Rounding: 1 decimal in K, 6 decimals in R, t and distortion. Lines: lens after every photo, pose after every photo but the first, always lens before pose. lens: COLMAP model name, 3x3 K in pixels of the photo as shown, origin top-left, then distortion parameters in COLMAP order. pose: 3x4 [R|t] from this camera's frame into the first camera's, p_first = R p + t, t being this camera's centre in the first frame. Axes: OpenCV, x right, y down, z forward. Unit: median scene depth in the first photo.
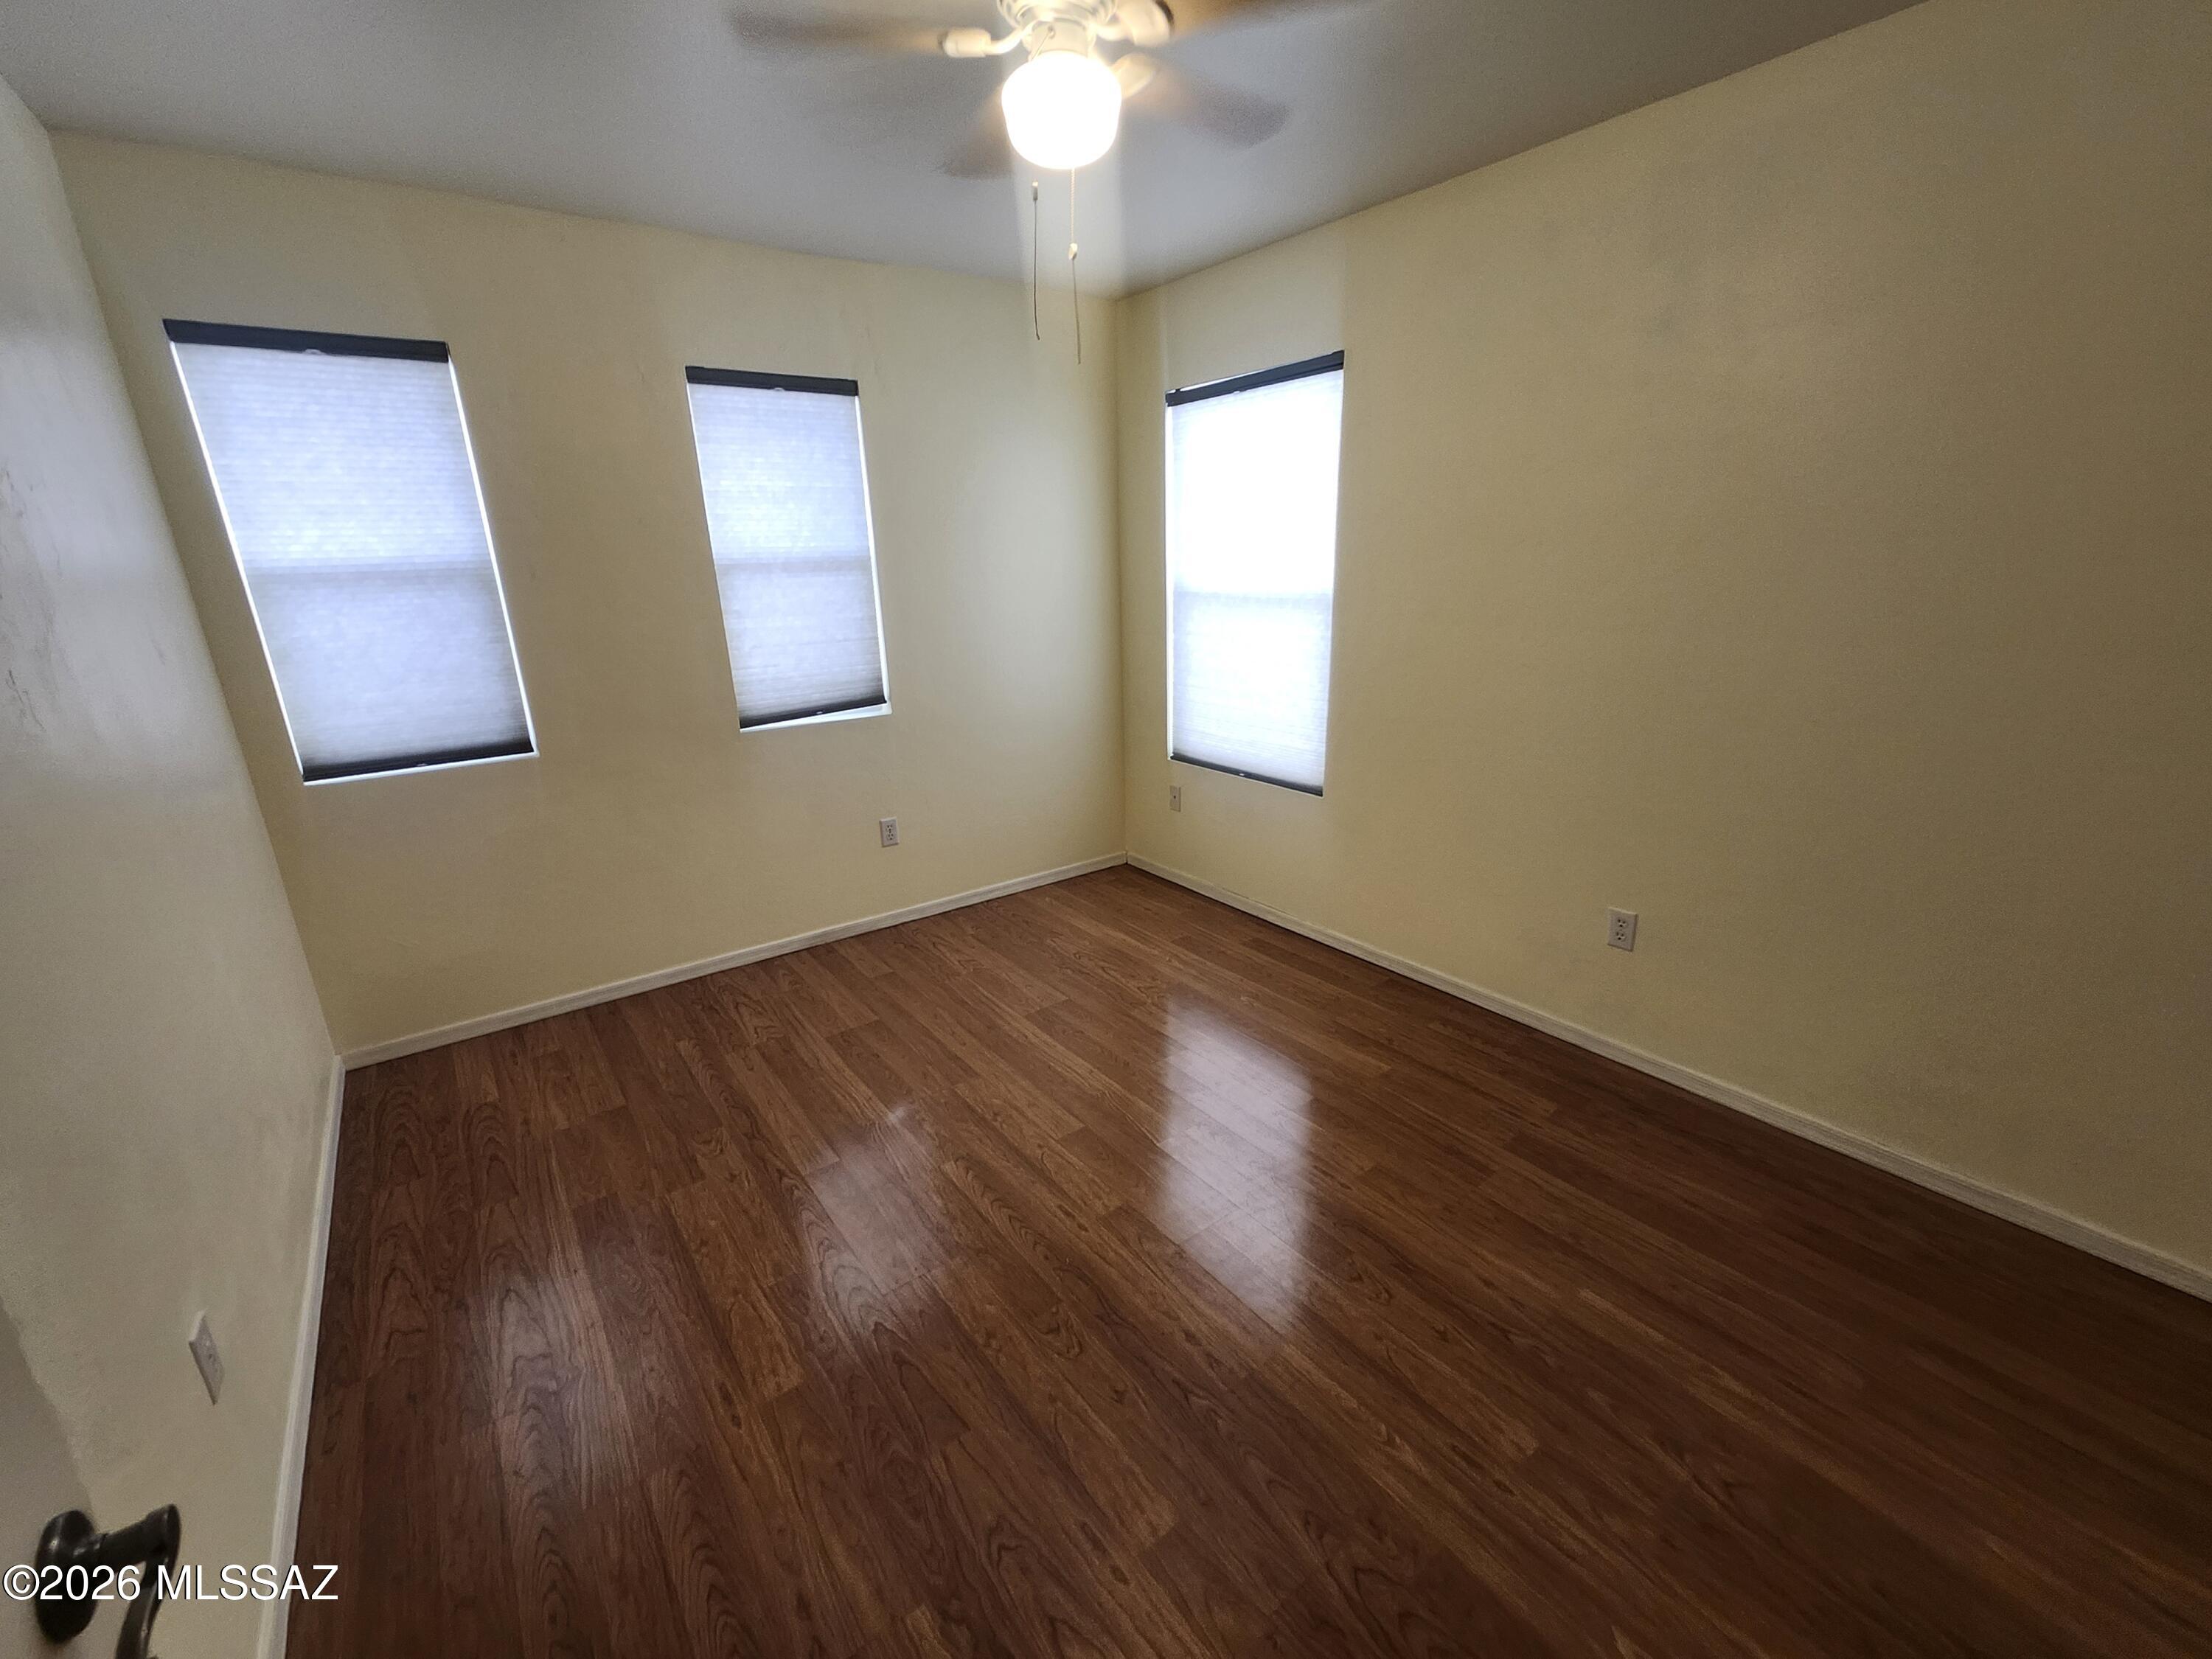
lens RADIAL K [[890.3, 0, 1096.0], [0, 890.3, 826.4], [0, 0, 1]] dist [0.004035, 0.000228]
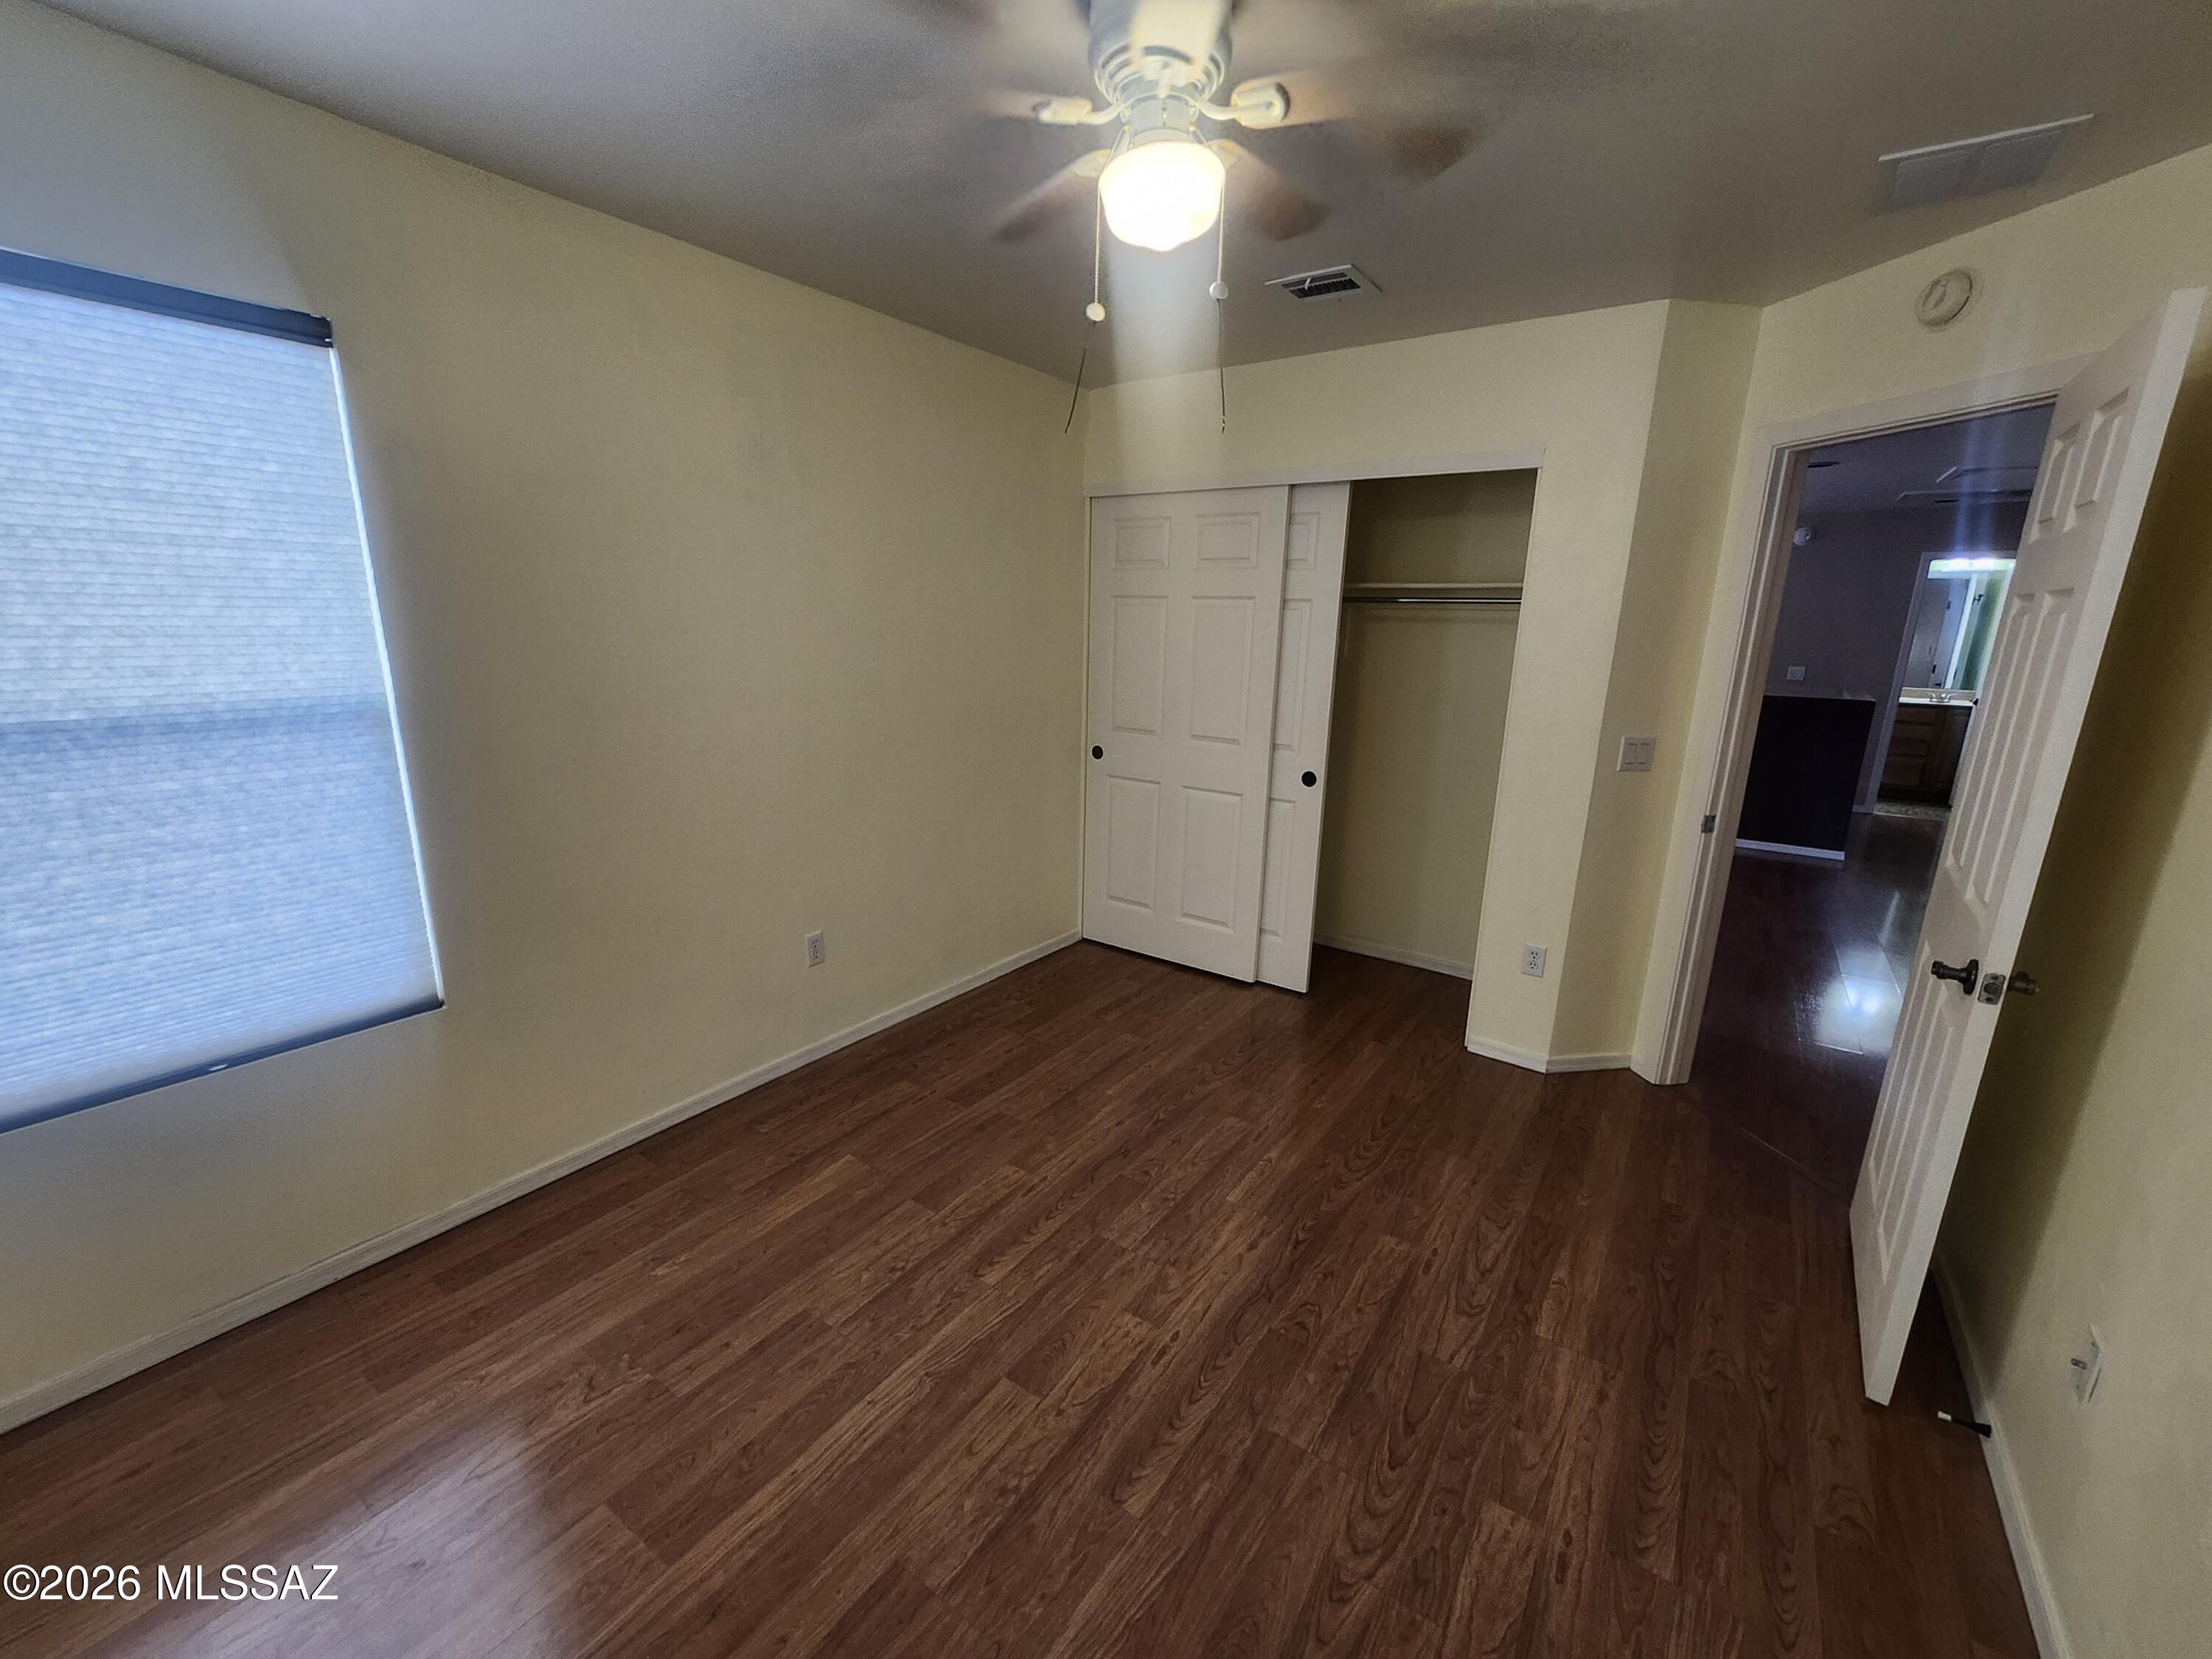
lens RADIAL K [[890.3, 0, 1083.5], [0, 890.3, 846.5], [0, 0, 1]] dist [0.004035, 0.000228]
pose [[-0.290423, -0.223245, 0.930493, -0.792551], [0.268837, 0.914204, 0.303245, -0.366303], [-0.918358, 0.338220, -0.205489, 1.149136]]
